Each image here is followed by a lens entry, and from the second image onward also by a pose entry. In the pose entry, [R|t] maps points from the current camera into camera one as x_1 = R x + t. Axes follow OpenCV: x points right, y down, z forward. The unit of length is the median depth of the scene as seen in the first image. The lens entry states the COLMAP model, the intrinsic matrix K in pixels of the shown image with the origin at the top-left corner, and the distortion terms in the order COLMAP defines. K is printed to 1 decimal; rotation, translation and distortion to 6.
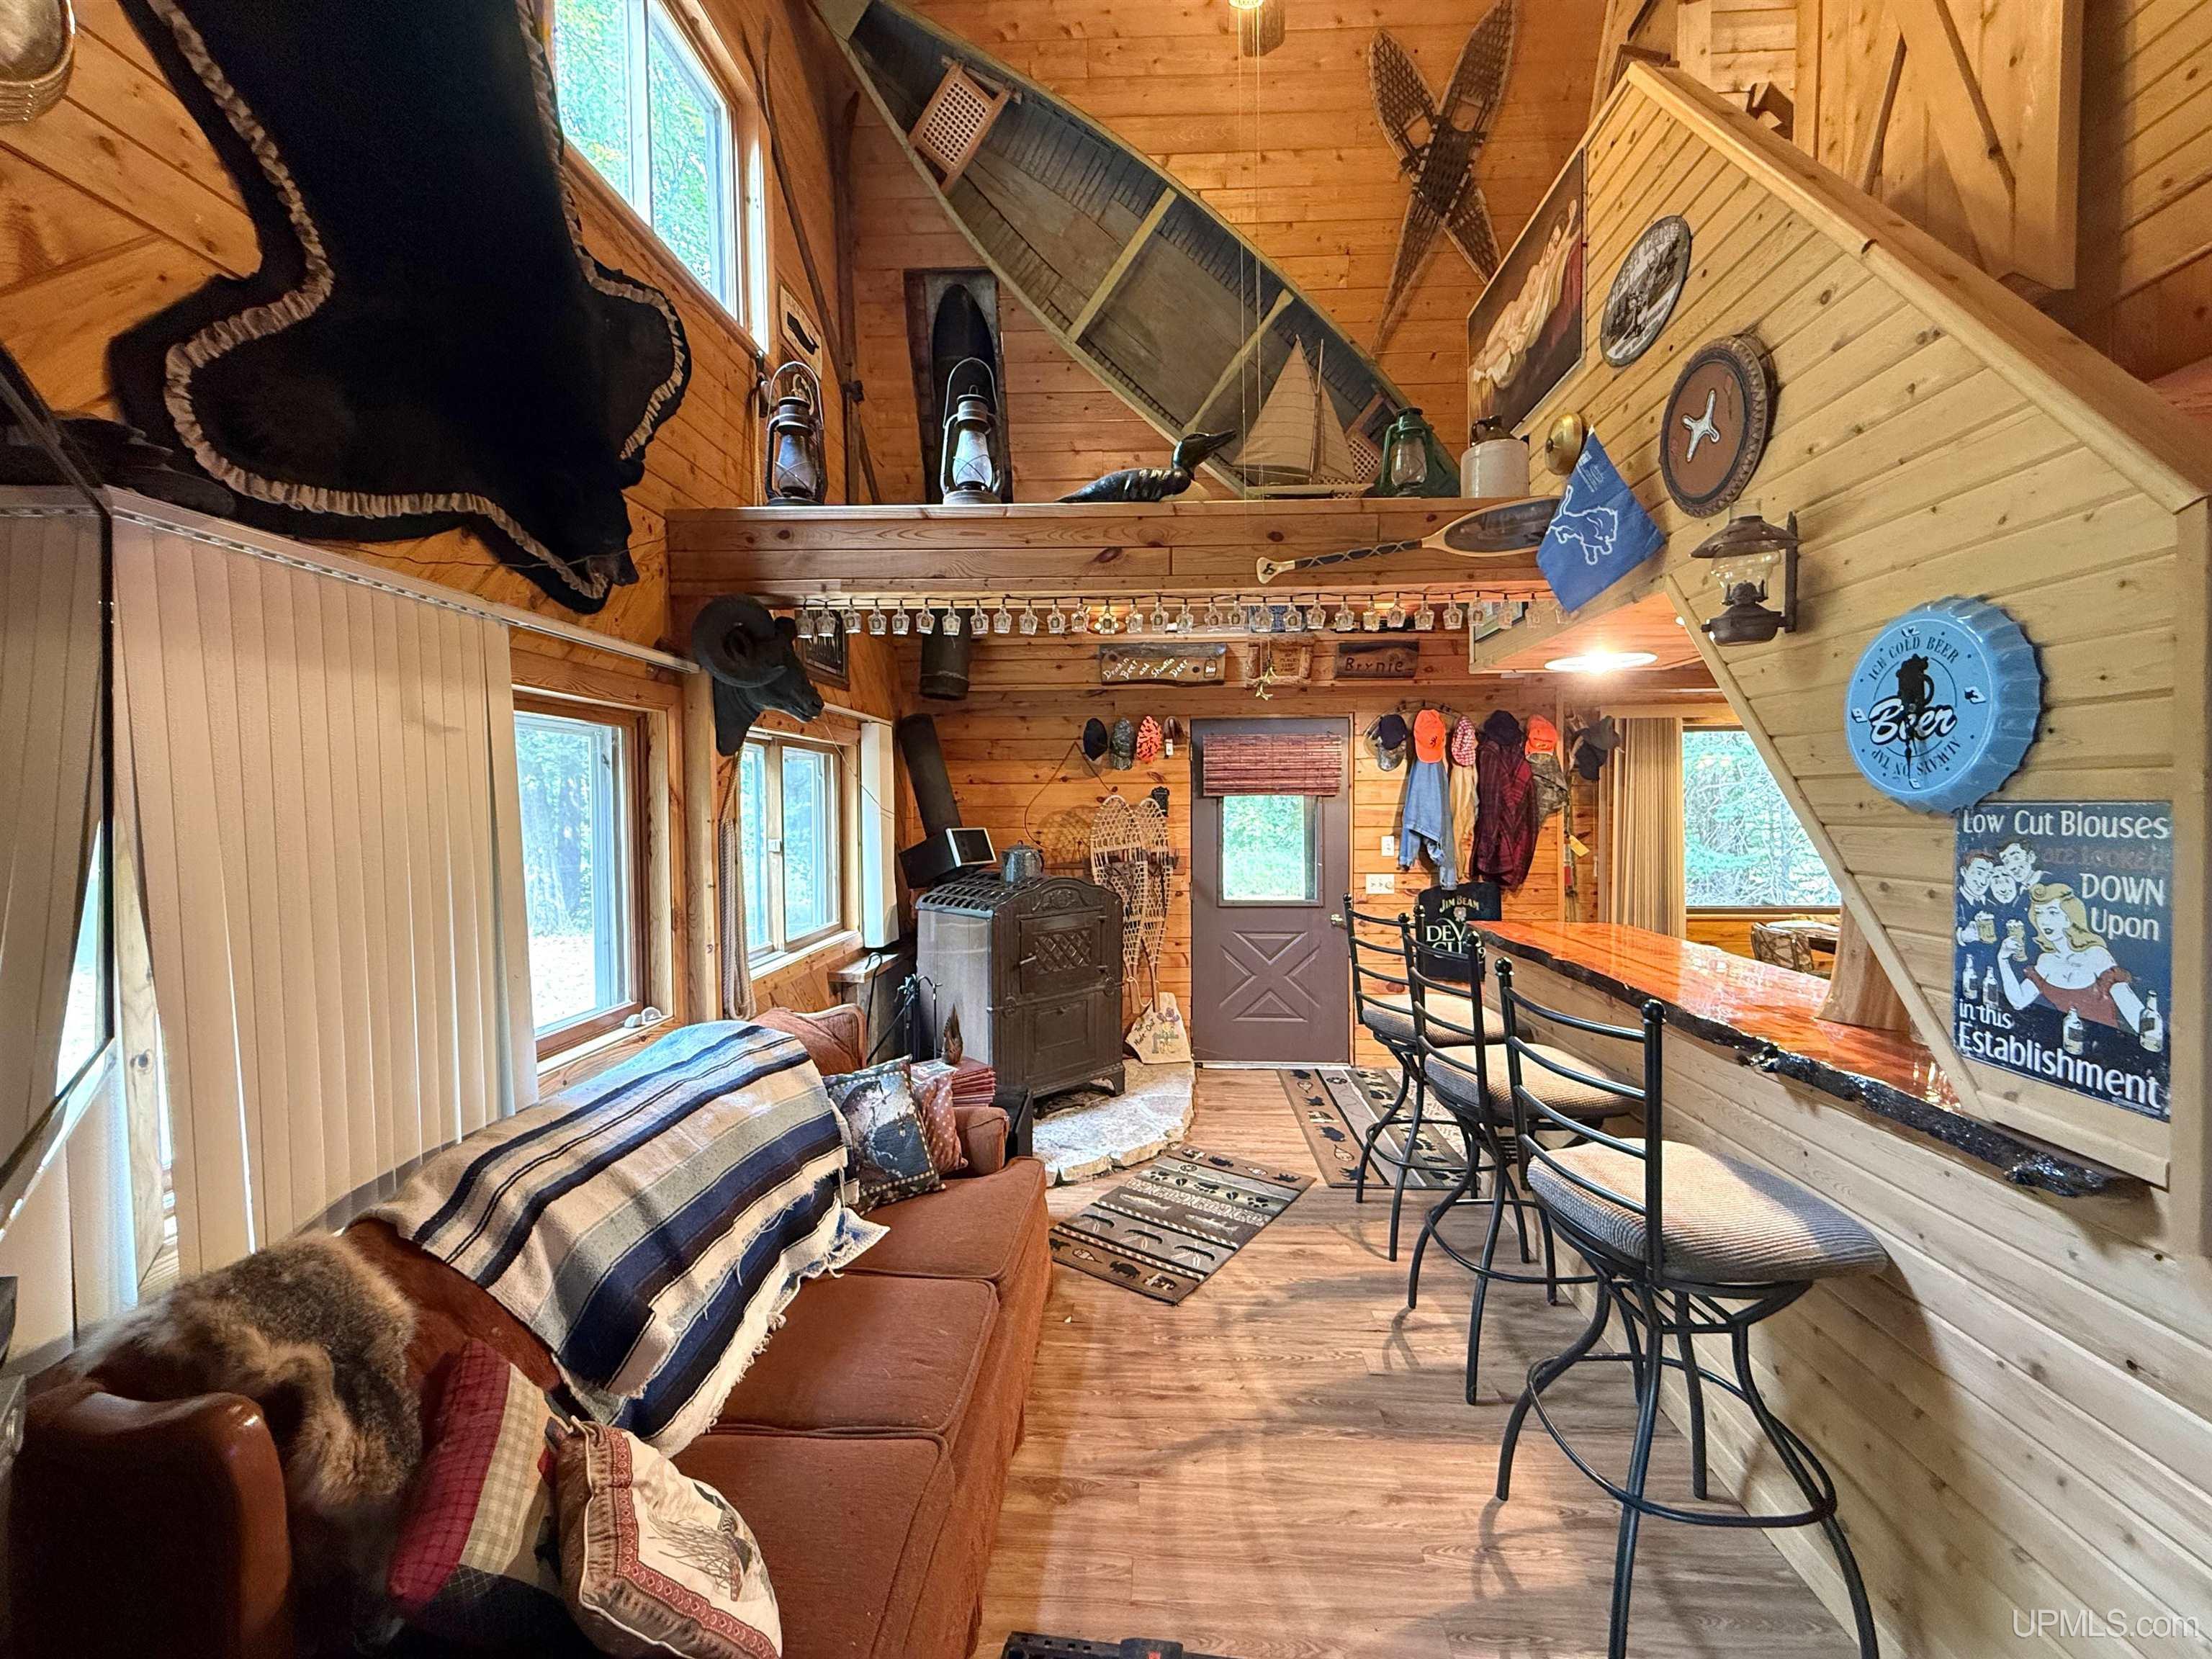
lens RADIAL K [[879.6, 0, 1106.0], [0, 879.6, 829.5], [0, 0, 1]] dist [-0.001680, -0.000241]
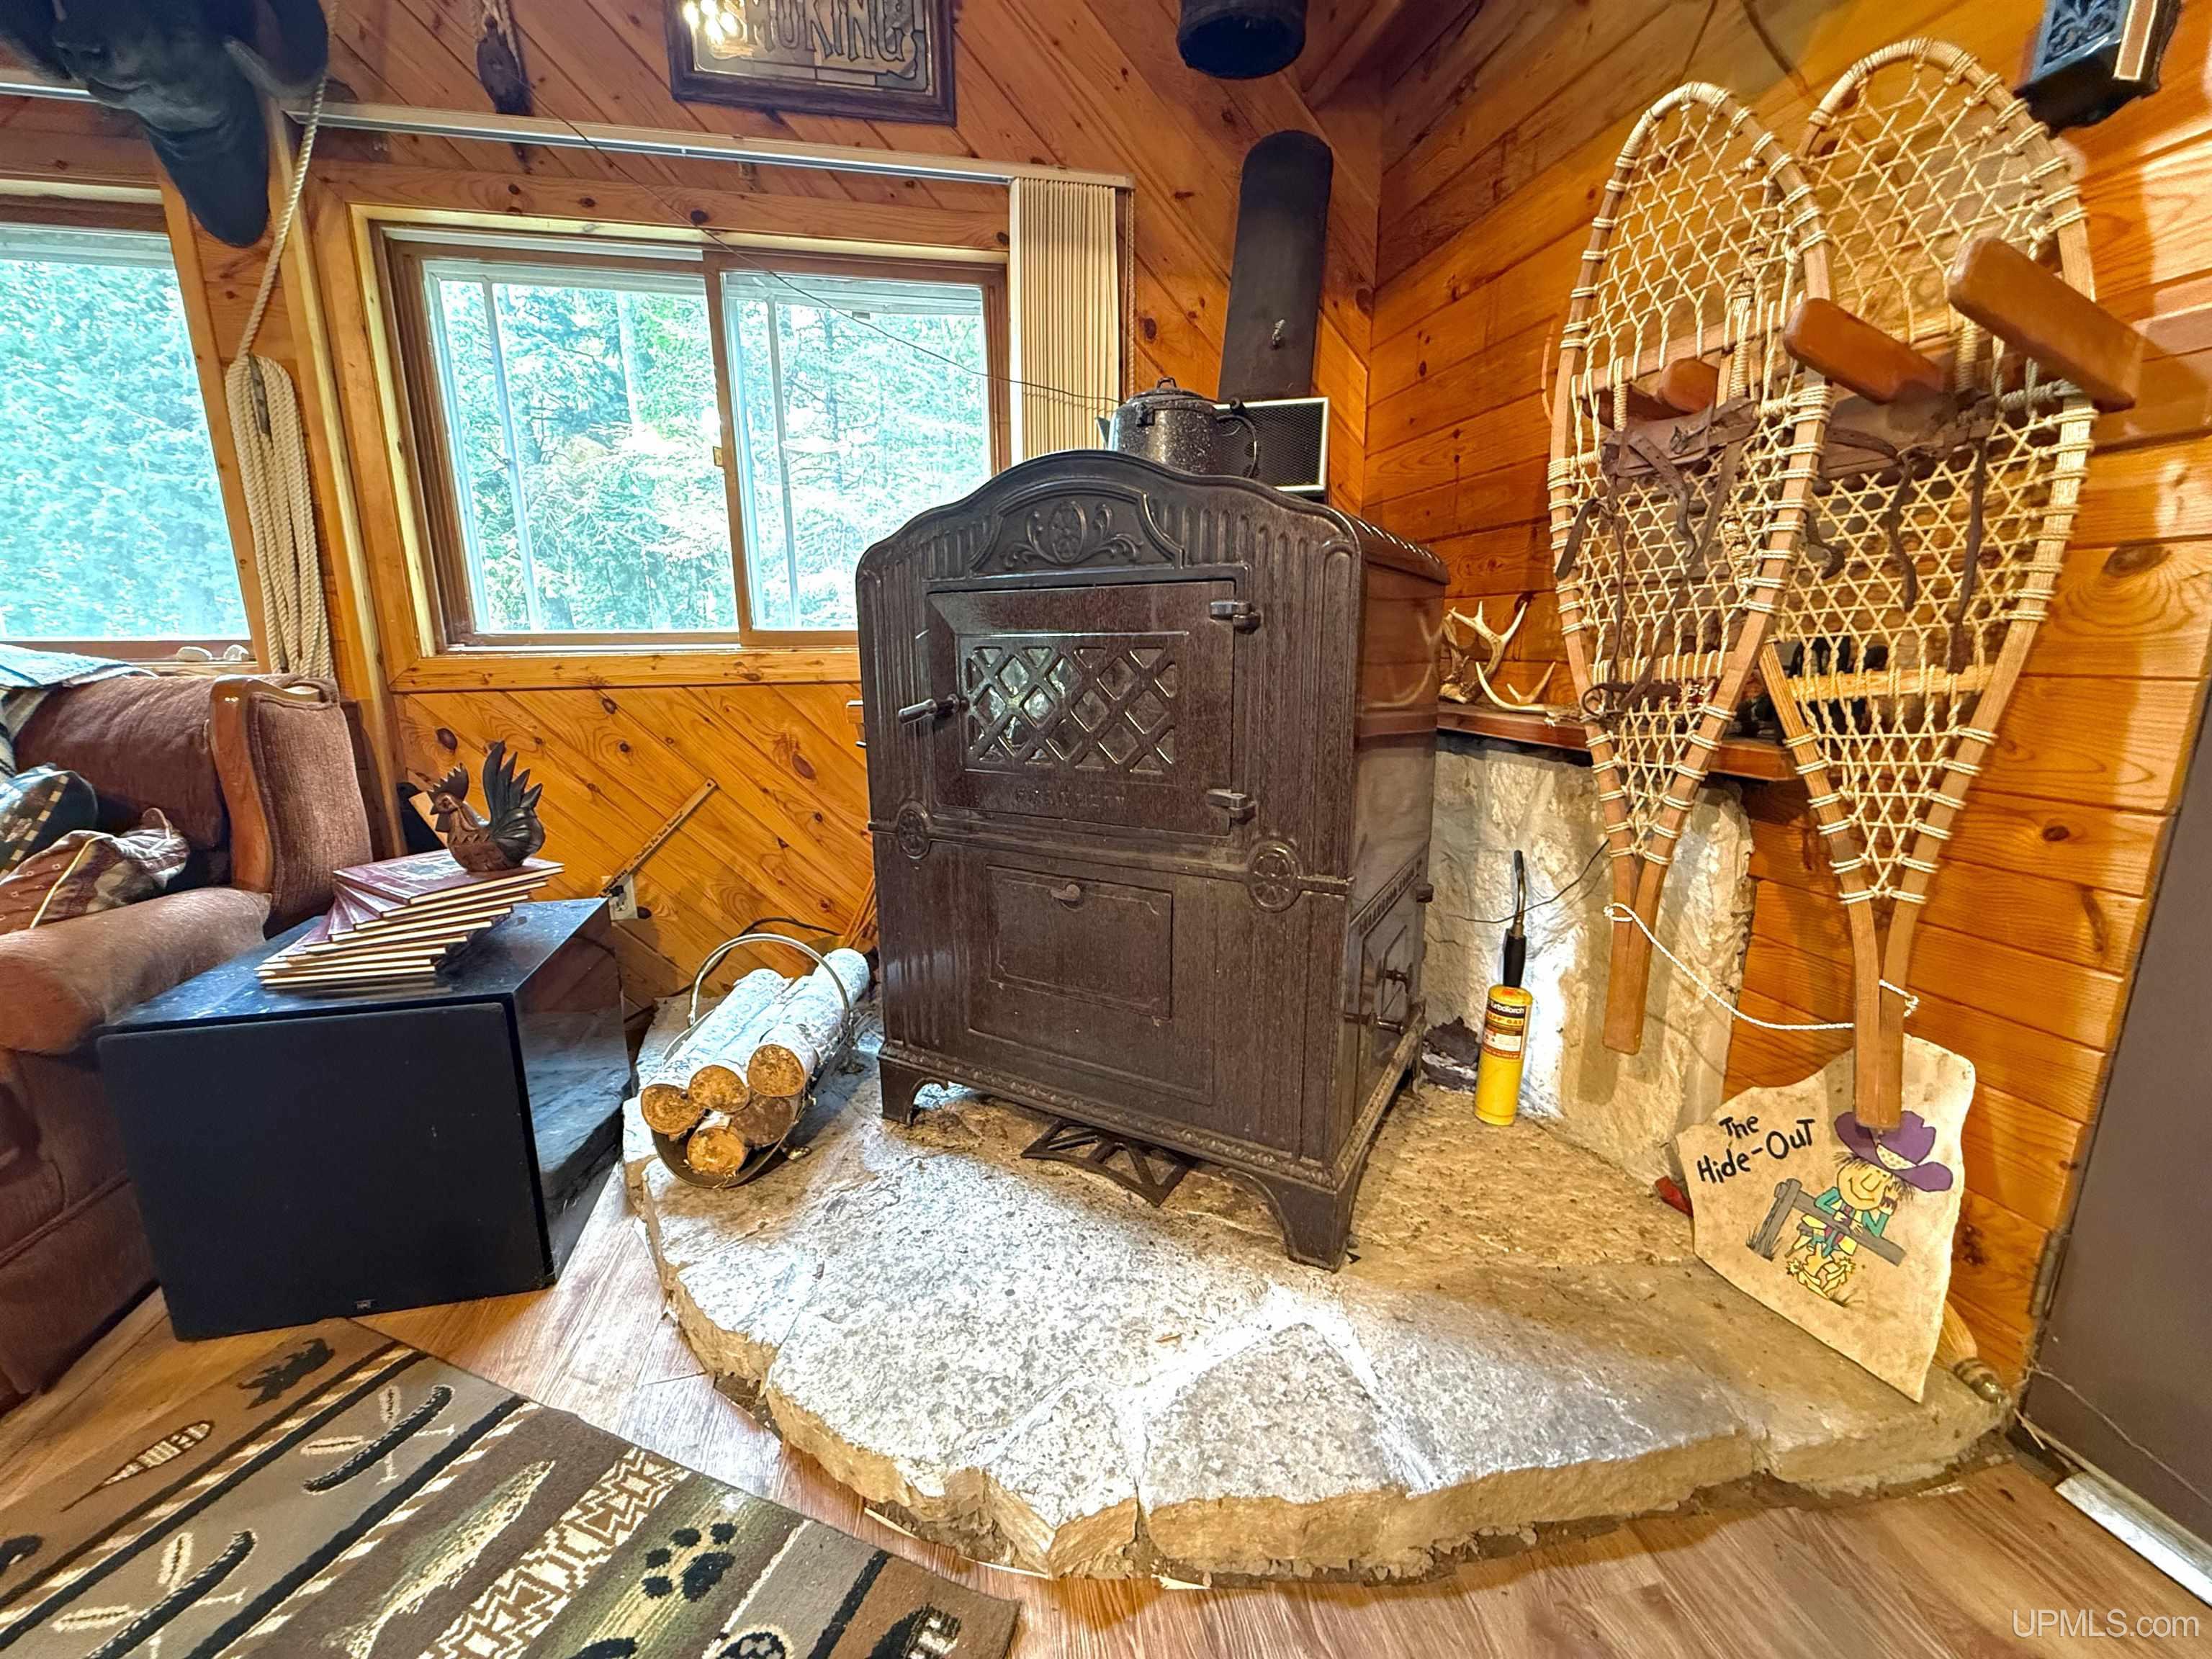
lens RADIAL K [[879.6, 0, 1106.0], [0, 879.6, 829.5], [0, 0, 1]] dist [-0.001680, -0.000241]
pose [[0.267295, 0.207199, -0.941075, 0.292821], [-0.026726, 0.977827, 0.207700, 0.134509], [0.963244, -0.030366, 0.266906, 1.070595]]
